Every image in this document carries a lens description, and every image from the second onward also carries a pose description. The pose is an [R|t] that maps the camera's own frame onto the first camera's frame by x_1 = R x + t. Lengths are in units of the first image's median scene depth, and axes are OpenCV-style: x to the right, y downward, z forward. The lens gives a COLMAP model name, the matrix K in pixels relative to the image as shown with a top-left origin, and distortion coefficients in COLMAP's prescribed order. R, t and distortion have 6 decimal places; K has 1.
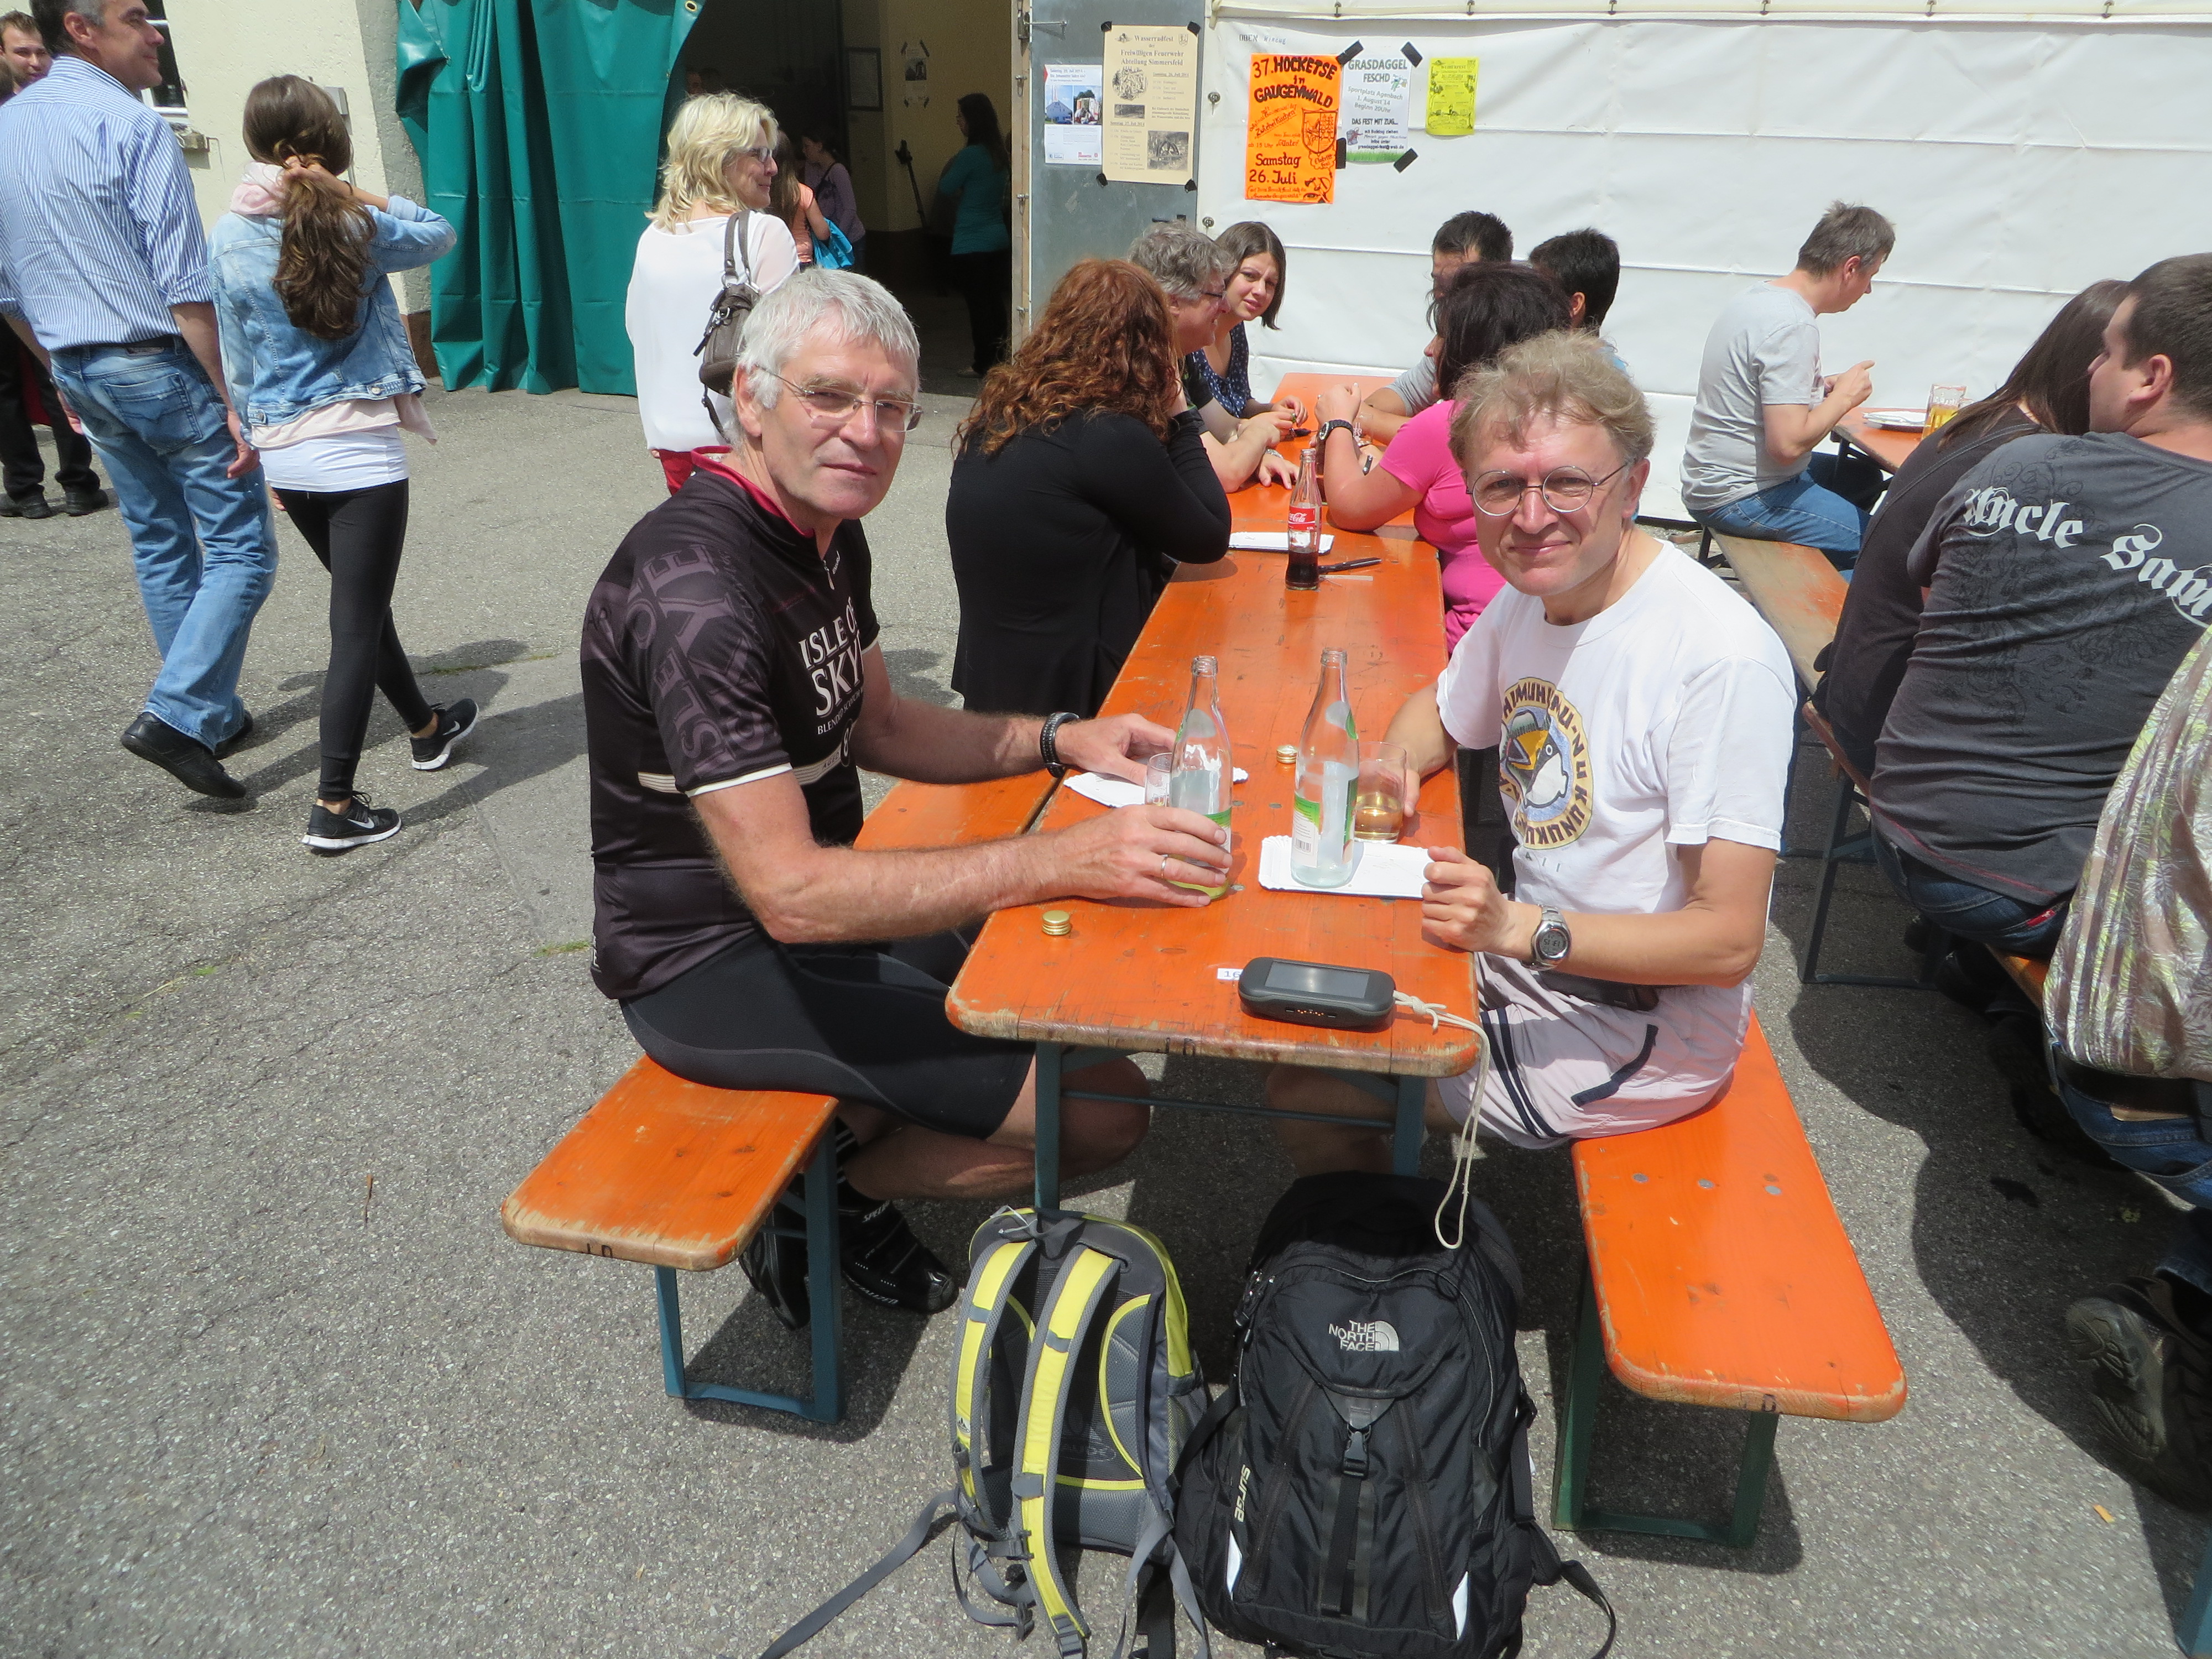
lens RADIAL K [[1904.8, 0, 1143.1], [0, 1904.8, 828.4], [0, 0, 1]] dist [0.312632, -0.002624]
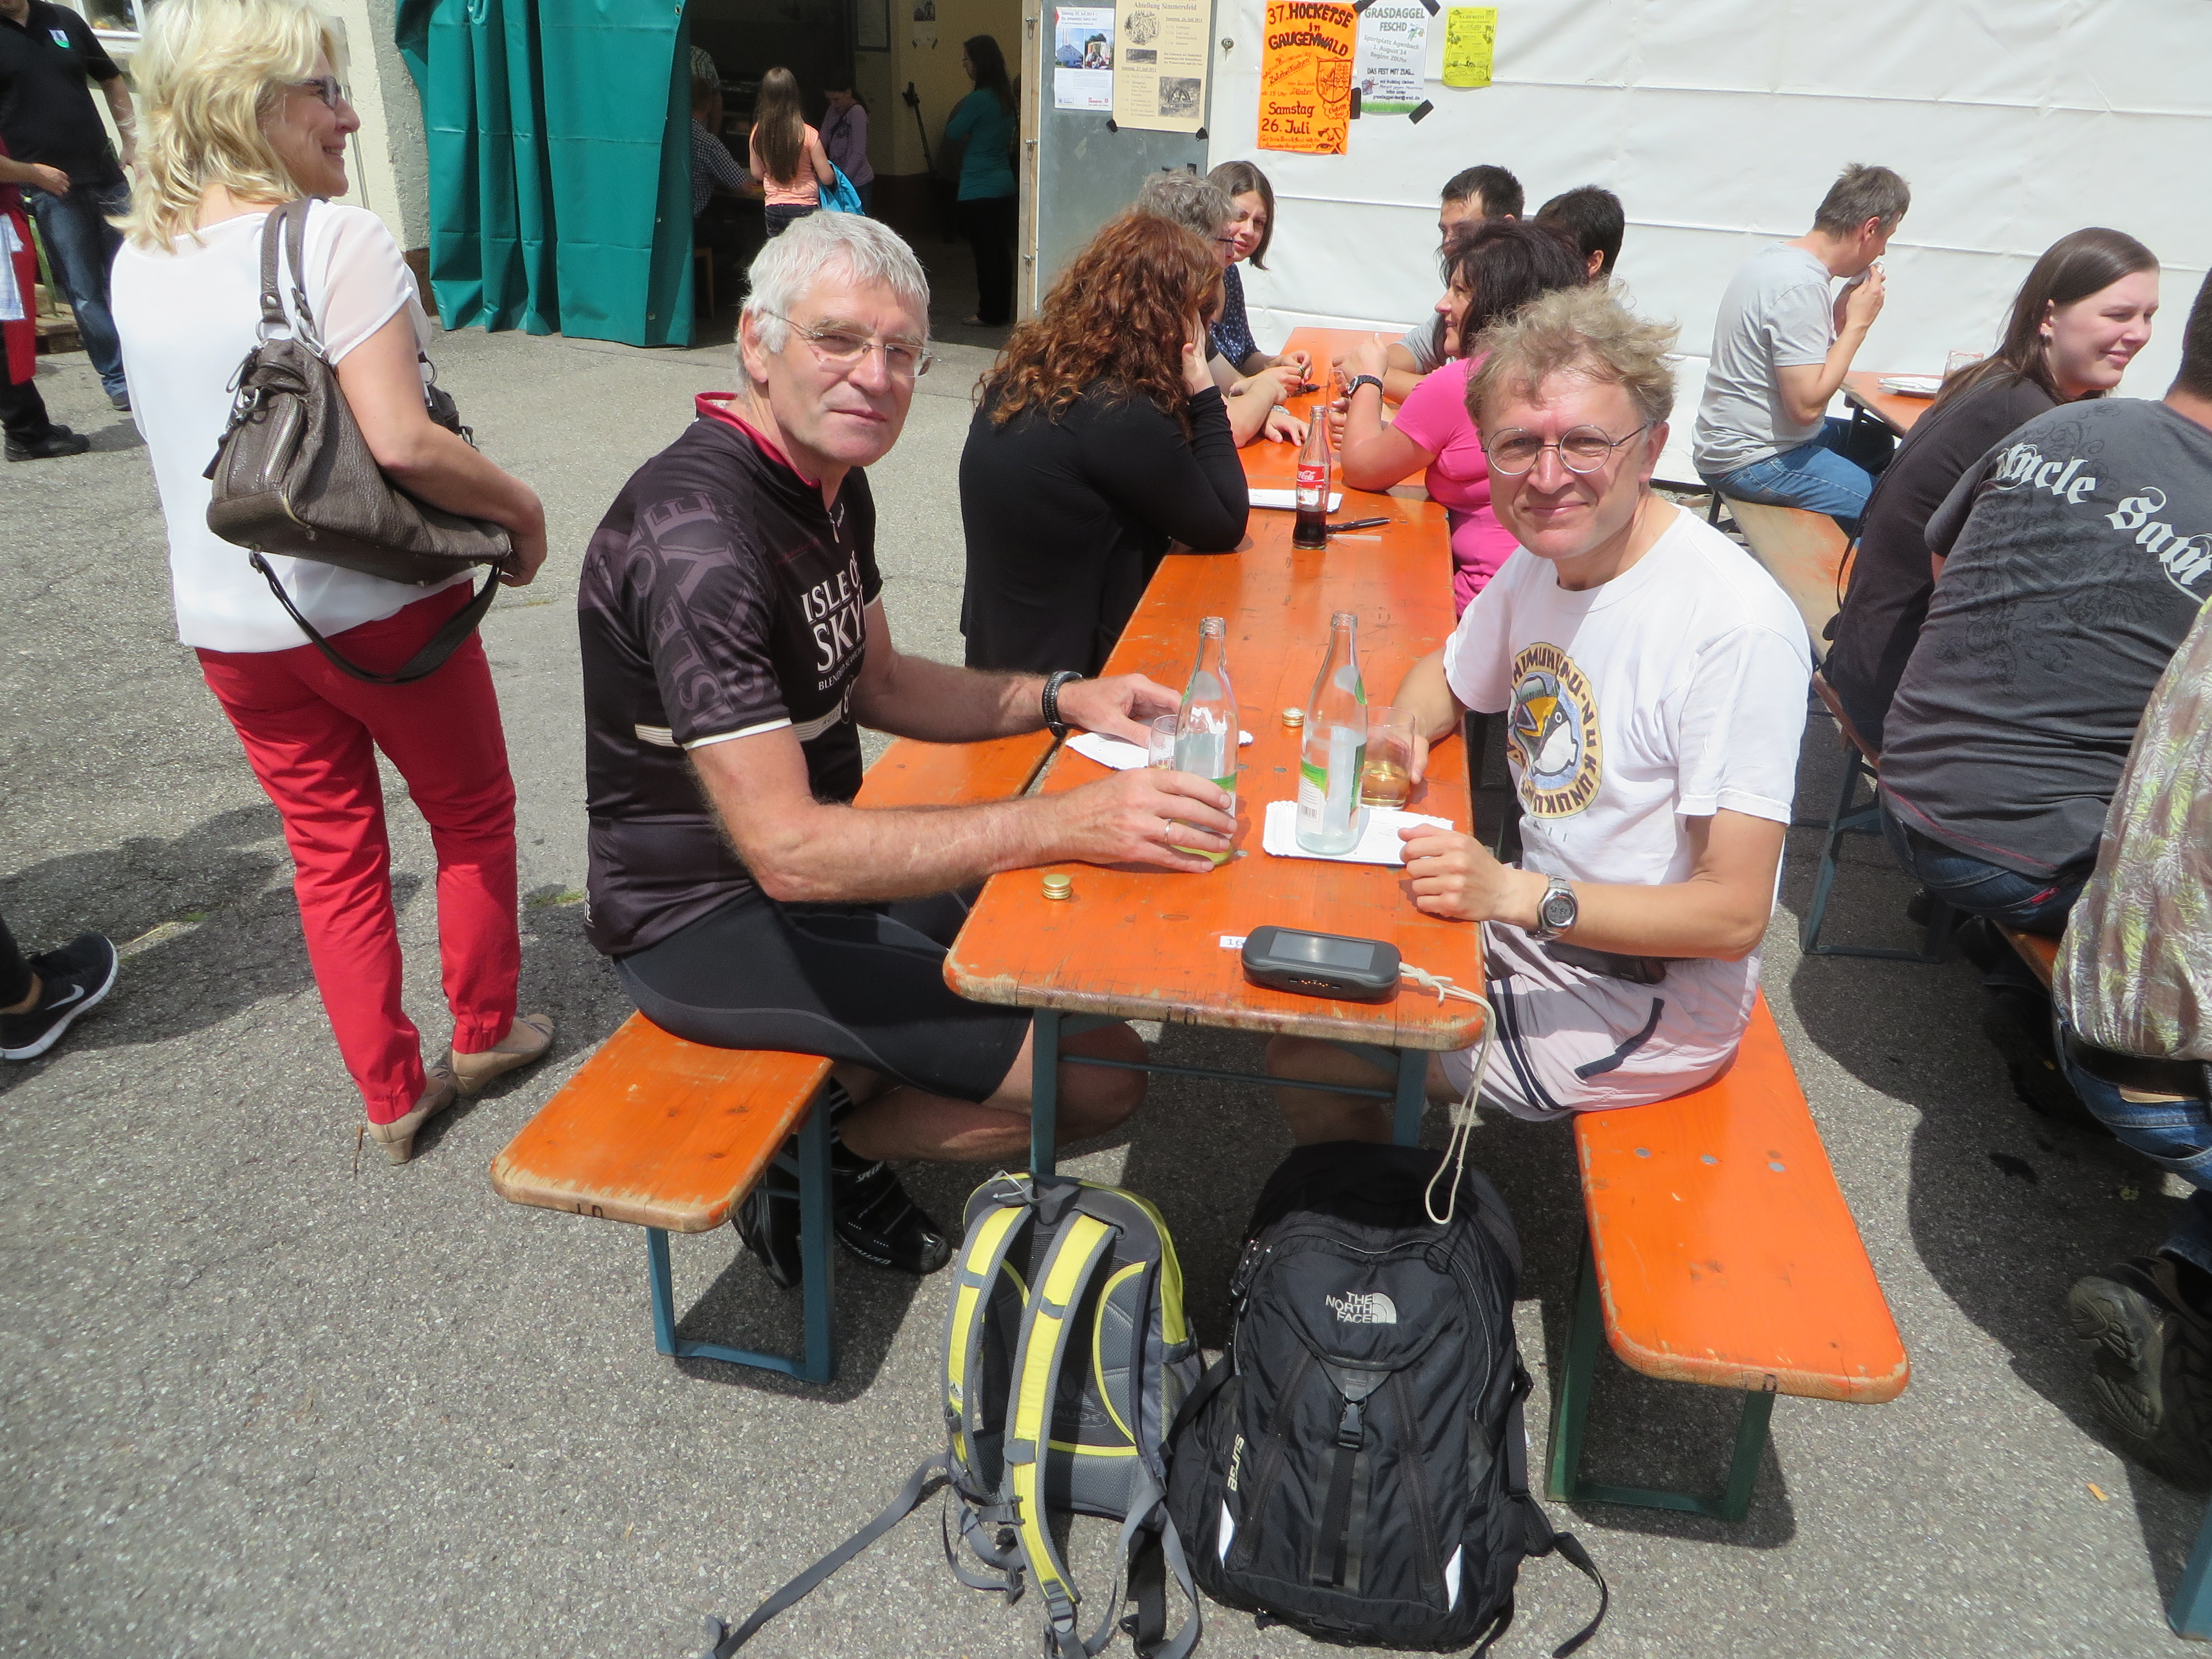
lens RADIAL K [[1630.1, 0, 1108.9], [0, 1630.1, 777.3], [0, 0, 1]] dist [0.233767, -0.001036]
pose [[0.999789, 0.016784, 0.011846, -0.028890], [-0.017159, 0.999329, 0.032367, -0.033648], [-0.011295, -0.032563, 0.999406, 0.157261]]
